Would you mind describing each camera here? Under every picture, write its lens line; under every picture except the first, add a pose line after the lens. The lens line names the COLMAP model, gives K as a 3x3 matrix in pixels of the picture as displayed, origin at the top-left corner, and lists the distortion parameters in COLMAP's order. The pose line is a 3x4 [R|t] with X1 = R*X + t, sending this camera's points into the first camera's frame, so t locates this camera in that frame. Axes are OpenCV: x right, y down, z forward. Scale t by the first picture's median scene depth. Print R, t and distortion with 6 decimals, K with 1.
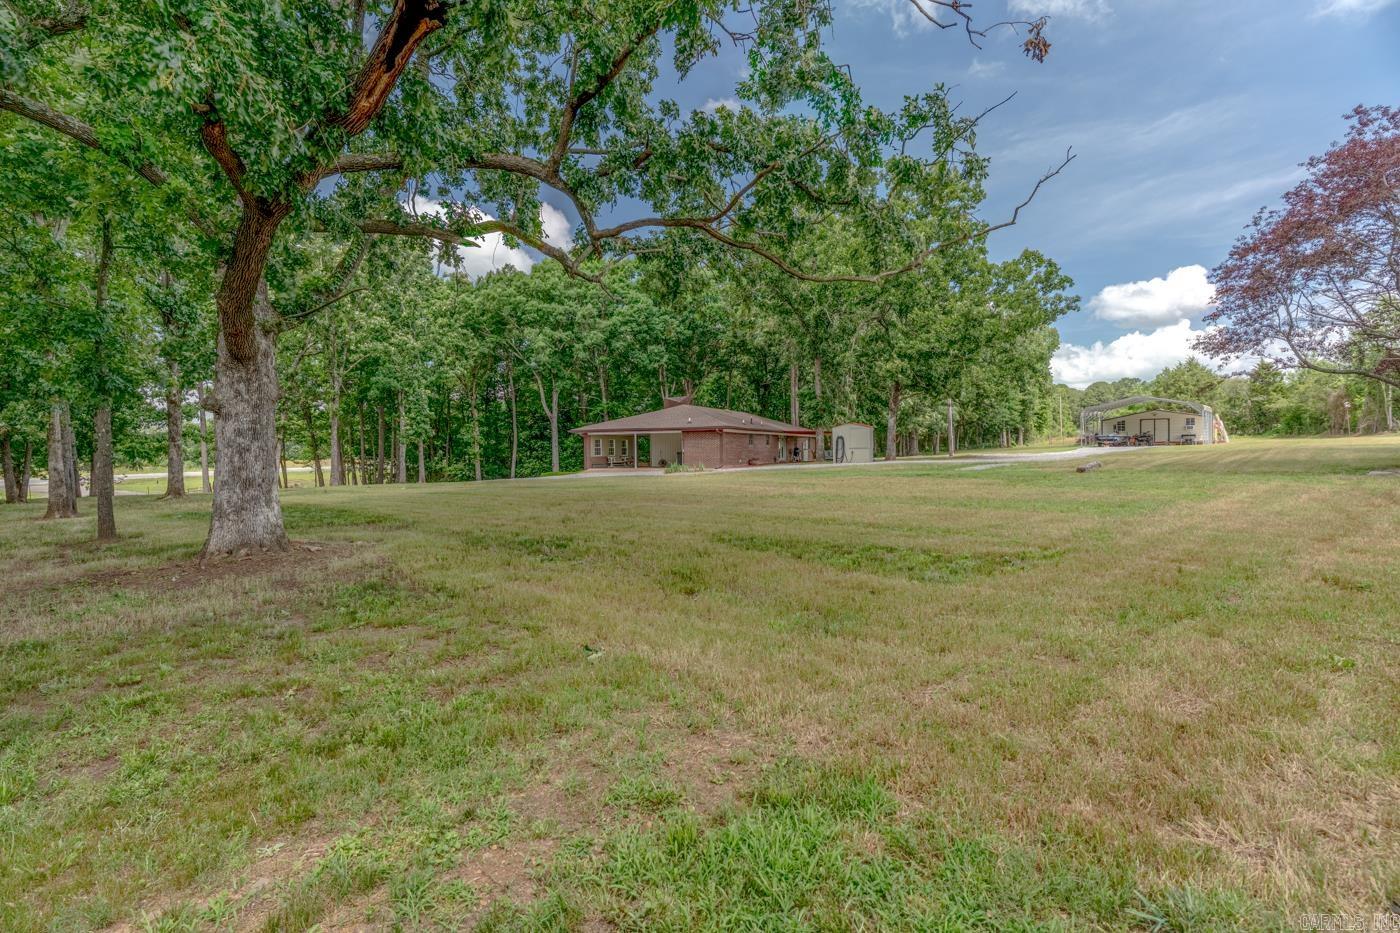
lens RADIAL K [[676.8, 0, 699.6], [0, 676.8, 461.9], [0, 0, 1]] dist [-0.001124, 0.000004]
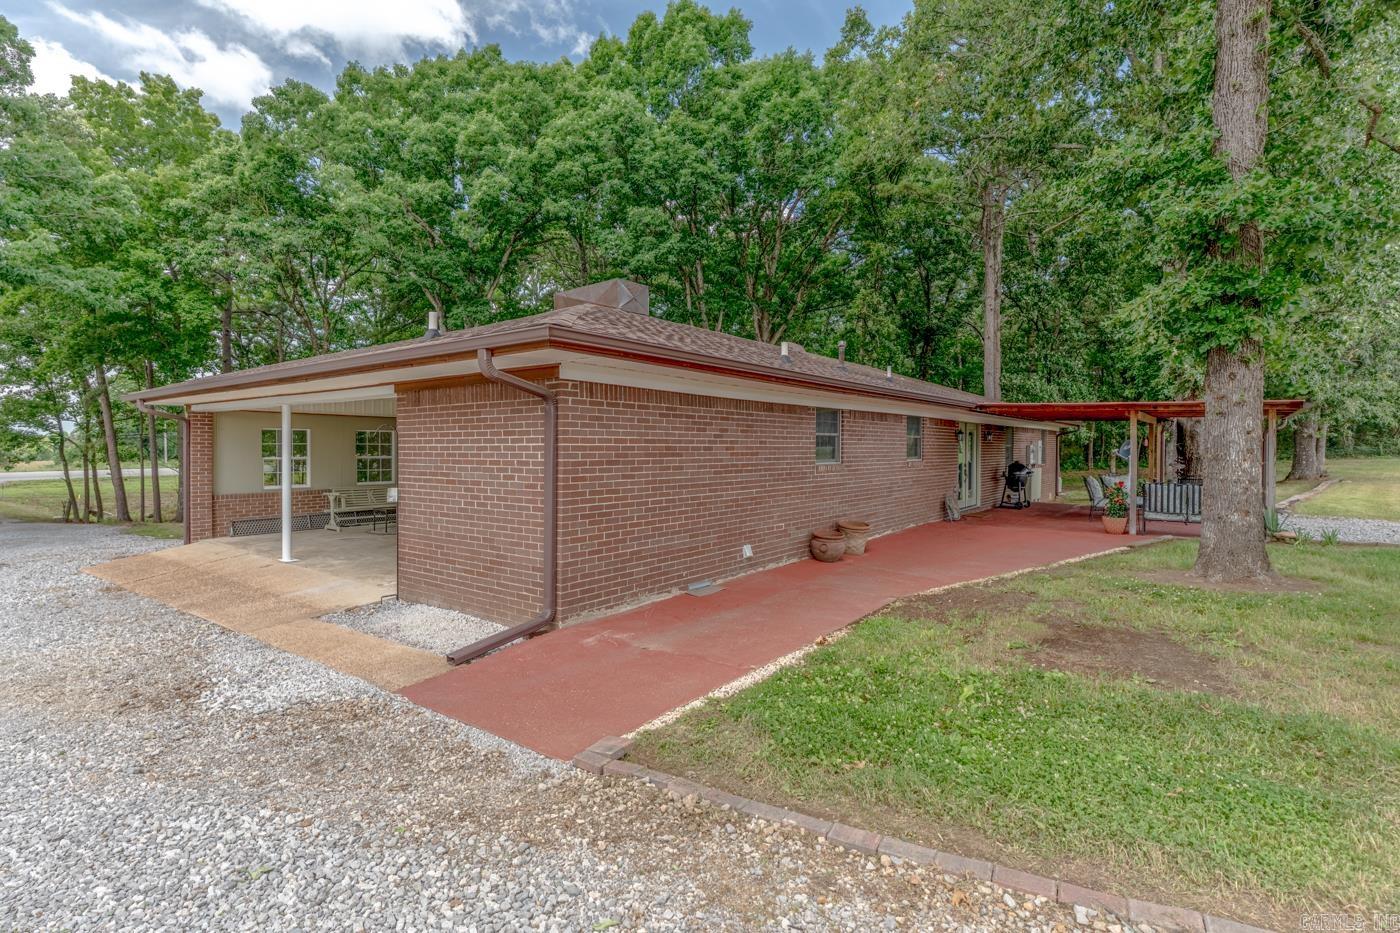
lens RADIAL K [[676.8, 0, 700.5], [0, 676.8, 462.5], [0, 0, 1]] dist [-0.001124, 0.000004]
pose [[0.972319, 0.017311, -0.233017, 0.069475], [-0.015981, 0.999843, 0.007593, -0.020041], [0.233112, -0.003659, 0.972443, 0.618667]]
